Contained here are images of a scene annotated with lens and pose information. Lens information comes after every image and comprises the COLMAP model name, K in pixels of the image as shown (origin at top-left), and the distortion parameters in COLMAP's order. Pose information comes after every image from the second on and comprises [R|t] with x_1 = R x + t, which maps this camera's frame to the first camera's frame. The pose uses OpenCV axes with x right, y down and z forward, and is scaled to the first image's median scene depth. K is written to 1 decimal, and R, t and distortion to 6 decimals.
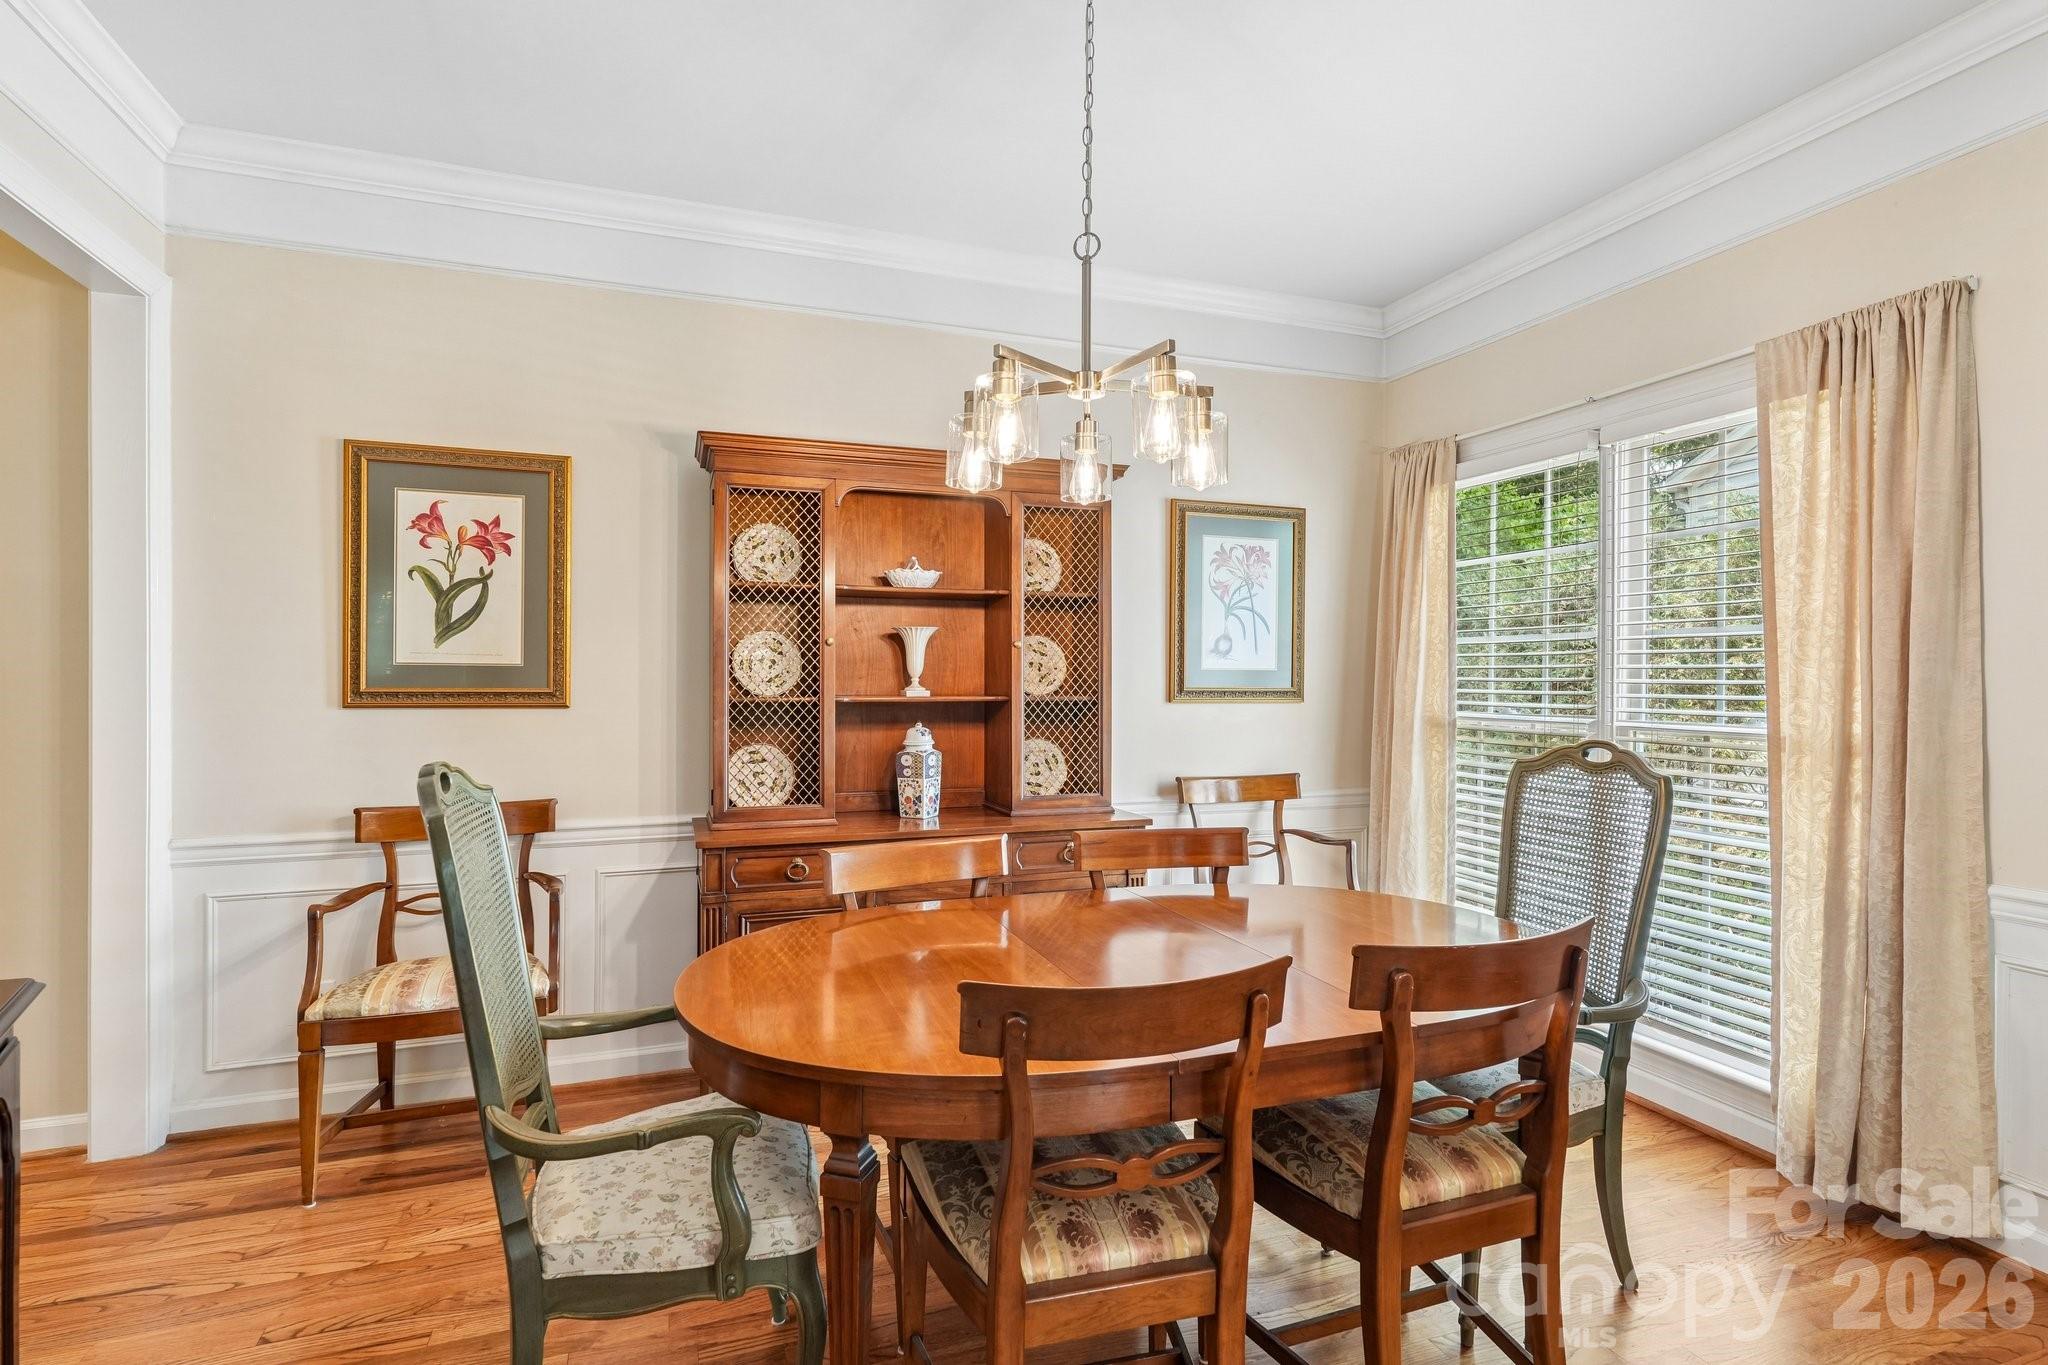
lens RADIAL K [[1006.9, 0, 1030.4], [0, 1006.9, 679.3], [0, 0, 1]] dist [0.000711, 0.001207]
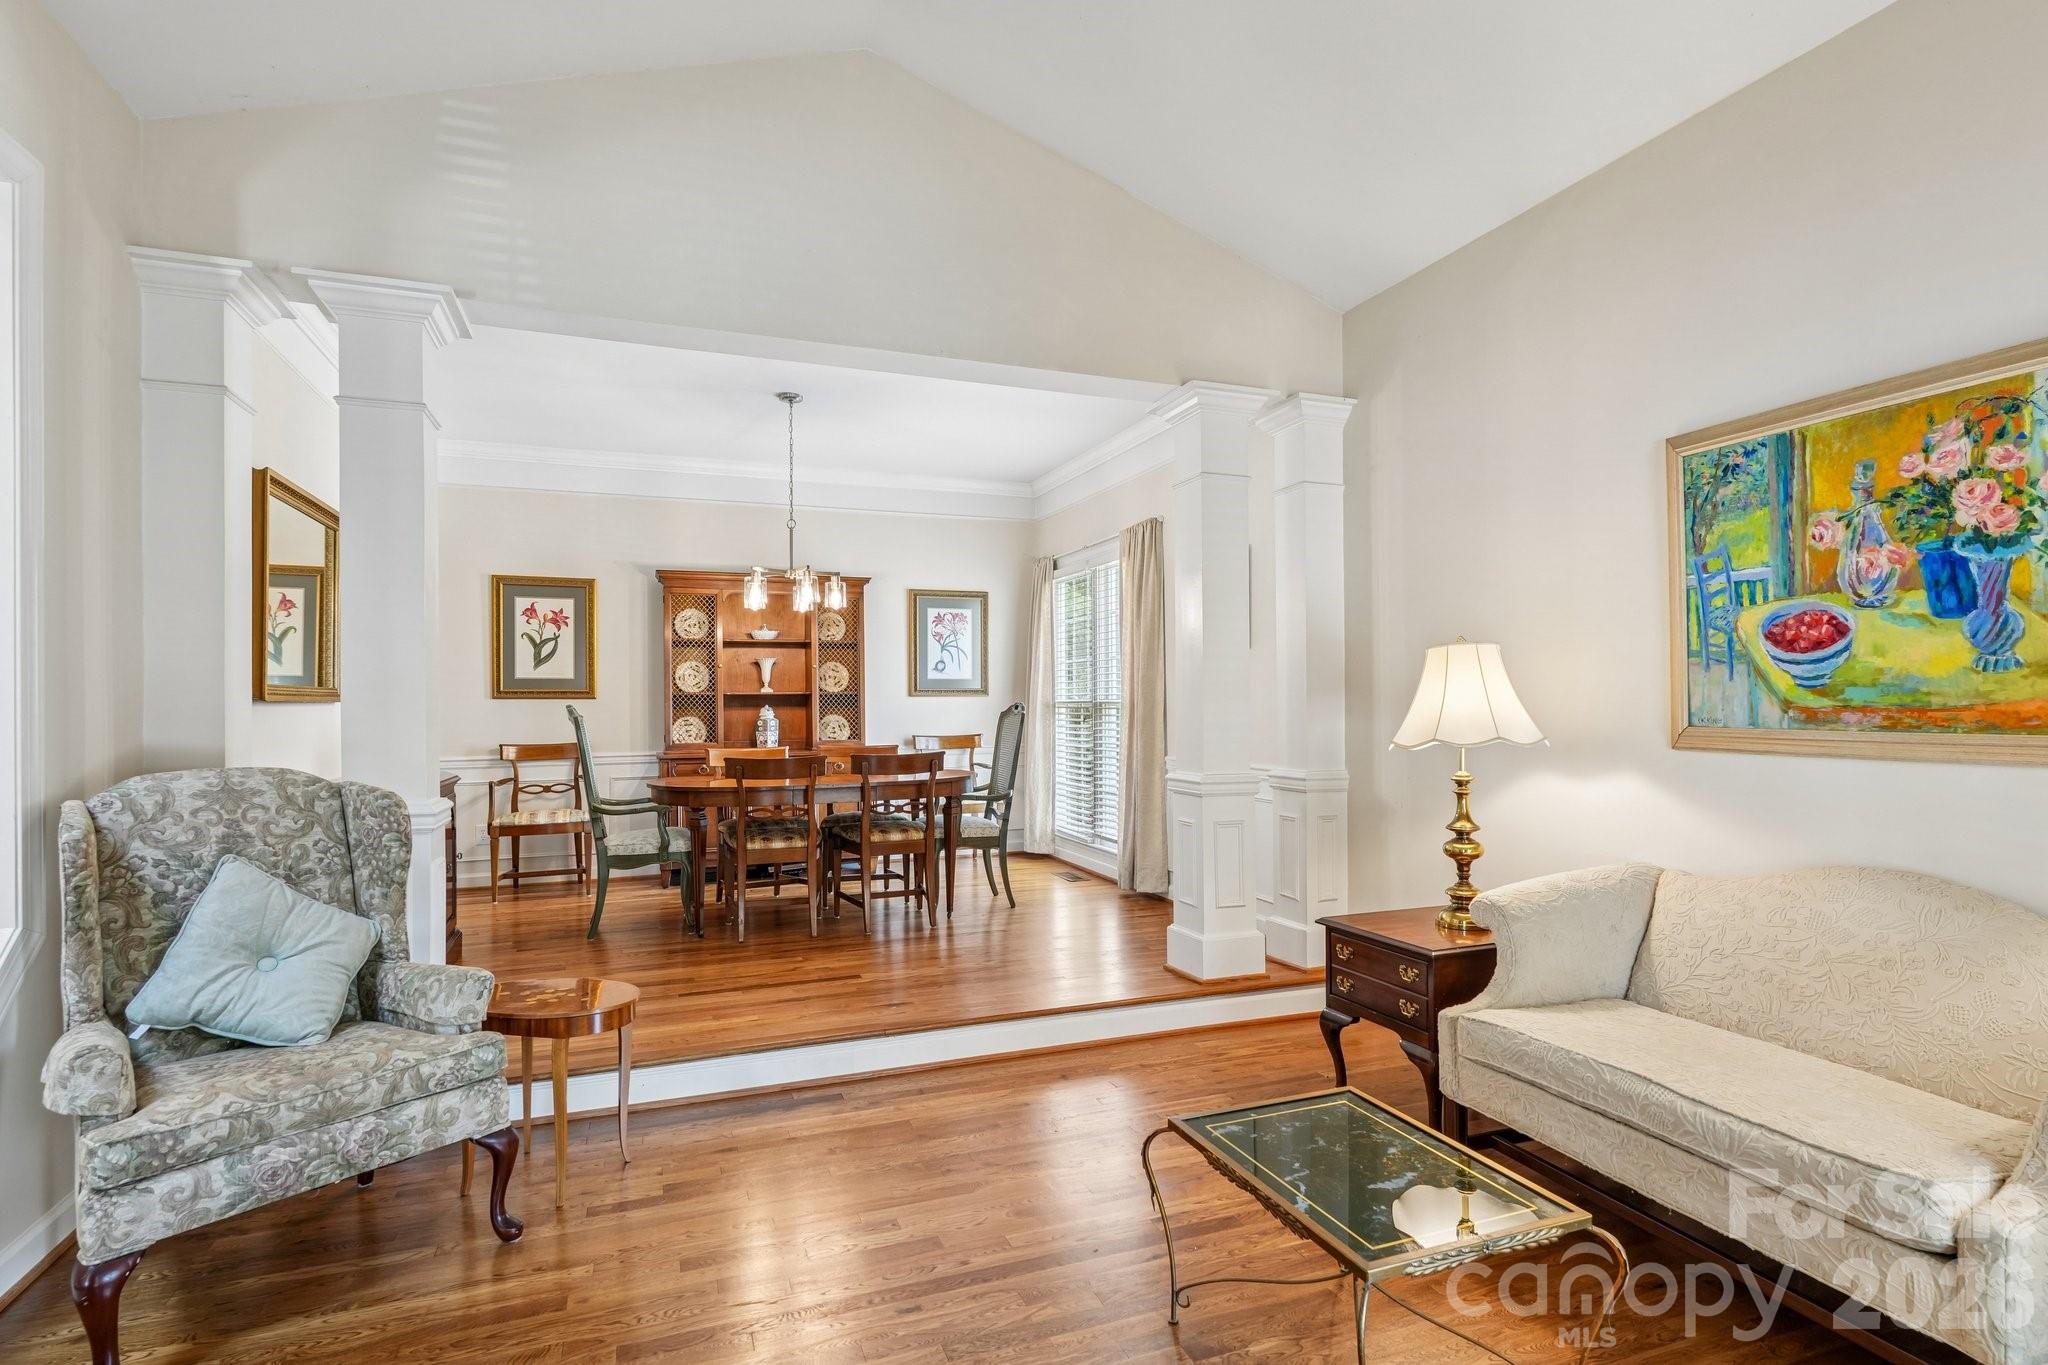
lens RADIAL K [[1006.9, 0, 1028.6], [0, 1006.9, 703.2], [0, 0, 1]] dist [0.000711, 0.001207]
pose [[0.999786, -0.011135, 0.017455, 0.404743], [0.011159, 0.999937, -0.001266, 0.050167], [-0.017439, 0.001460, 0.999847, -1.109956]]
